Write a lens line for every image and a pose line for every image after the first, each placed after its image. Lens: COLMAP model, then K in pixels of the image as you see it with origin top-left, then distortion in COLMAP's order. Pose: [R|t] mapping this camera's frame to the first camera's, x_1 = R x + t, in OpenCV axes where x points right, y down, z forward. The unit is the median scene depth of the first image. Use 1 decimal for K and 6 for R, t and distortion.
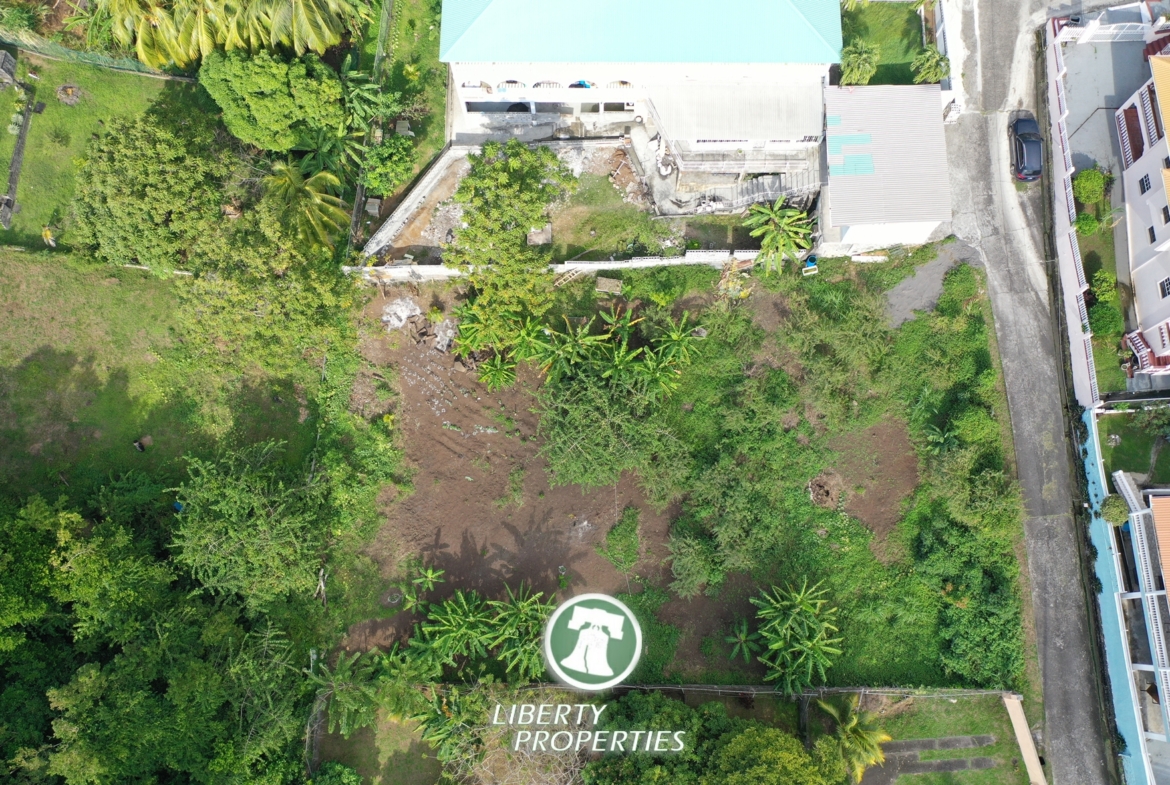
lens RADIAL K [[932.6, 0, 585.0], [0, 932.6, 392.5], [0, 0, 1]] dist [0.002119, 0.000557]
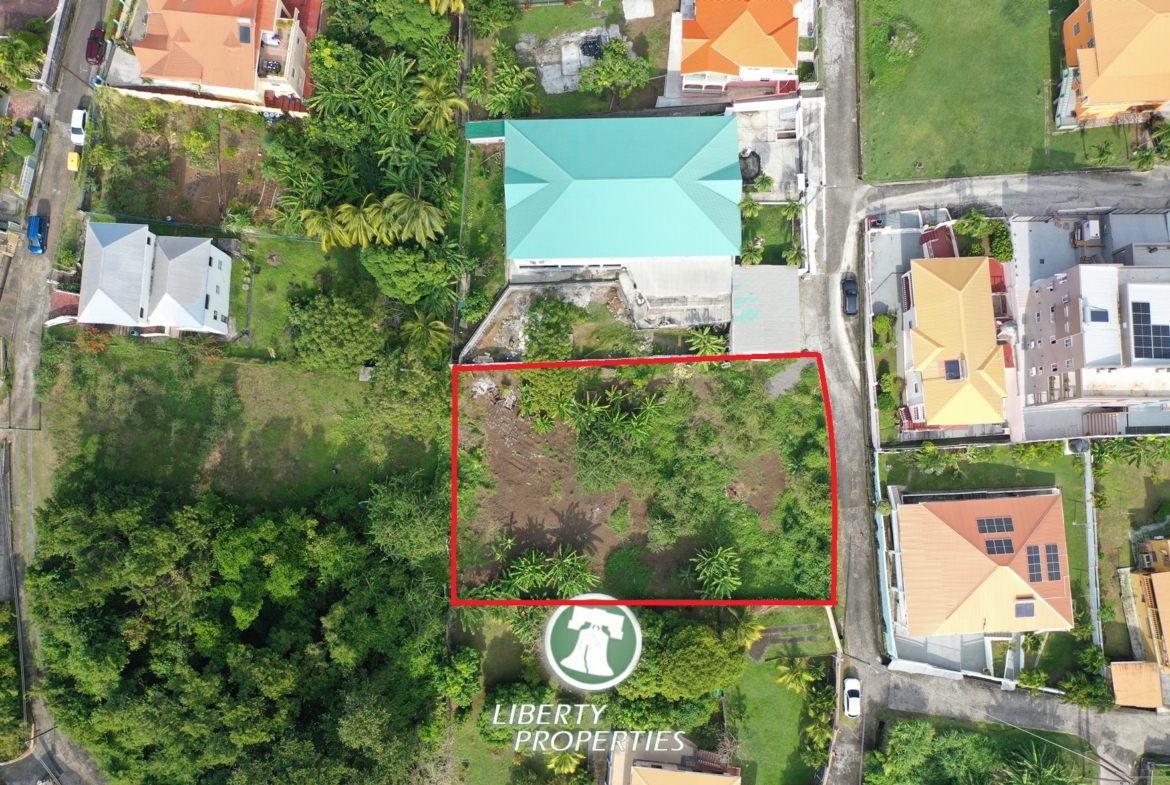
lens RADIAL K [[932.6, 0, 585.0], [0, 932.6, 392.5], [0, 0, 1]] dist [0.002119, 0.000557]
pose [[0.999615, -0.027740, -0.000316, -0.017927], [0.027420, 0.986247, 0.162986, -0.373273], [-0.004210, -0.162932, 0.986628, -0.703010]]
